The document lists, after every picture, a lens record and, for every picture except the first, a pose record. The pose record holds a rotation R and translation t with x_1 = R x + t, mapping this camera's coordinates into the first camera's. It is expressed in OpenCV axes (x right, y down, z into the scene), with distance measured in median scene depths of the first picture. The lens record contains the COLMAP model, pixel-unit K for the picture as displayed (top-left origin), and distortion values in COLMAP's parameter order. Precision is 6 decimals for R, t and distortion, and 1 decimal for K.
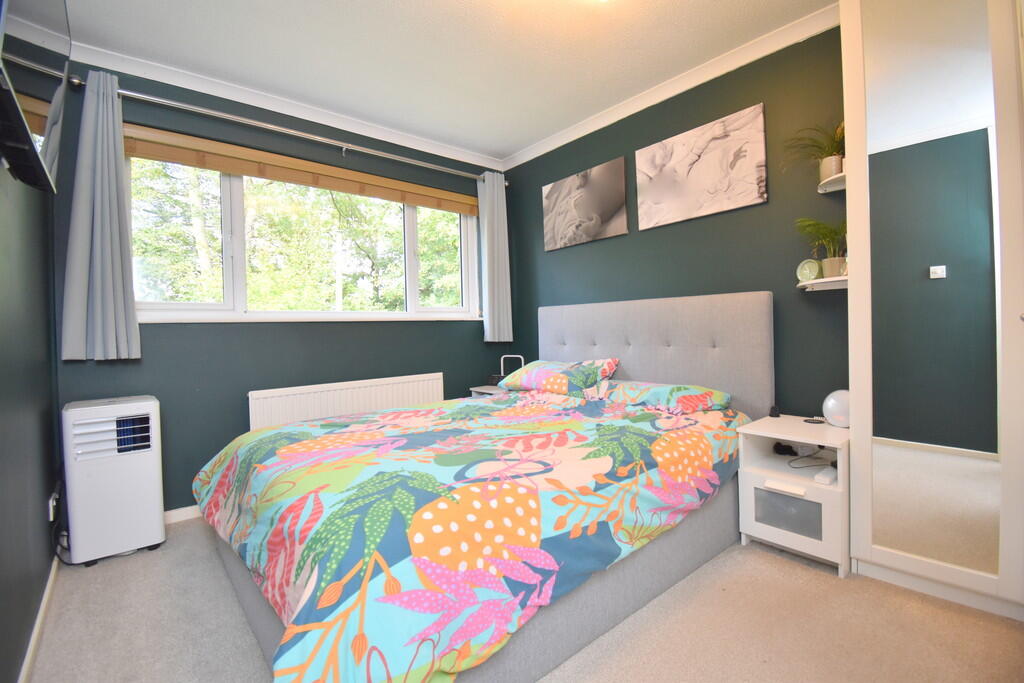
lens RADIAL K [[452.8, 0, 520.8], [0, 452.8, 337.0], [0, 0, 1]] dist [-0.037198, -0.000723]
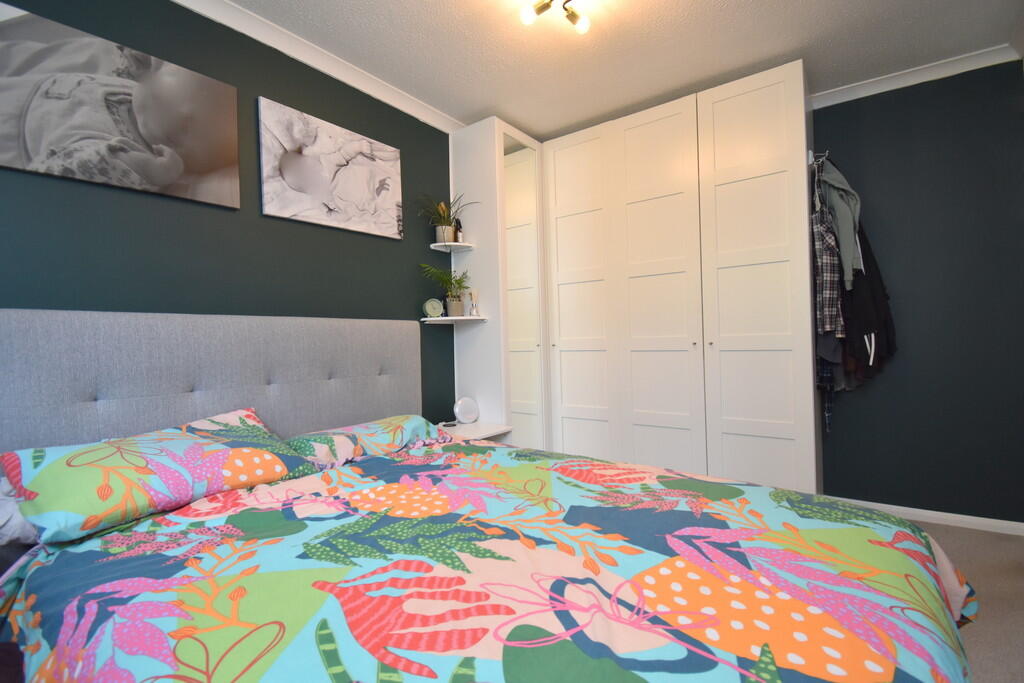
lens RADIAL K [[452.8, 0, 520.8], [0, 452.8, 337.0], [0, 0, 1]] dist [-0.037198, -0.000723]
pose [[-0.231127, 0.039804, 0.972109, -0.541941], [0.042749, 0.998613, -0.030726, -0.017241], [-0.971984, 0.034455, -0.232509, 0.908103]]
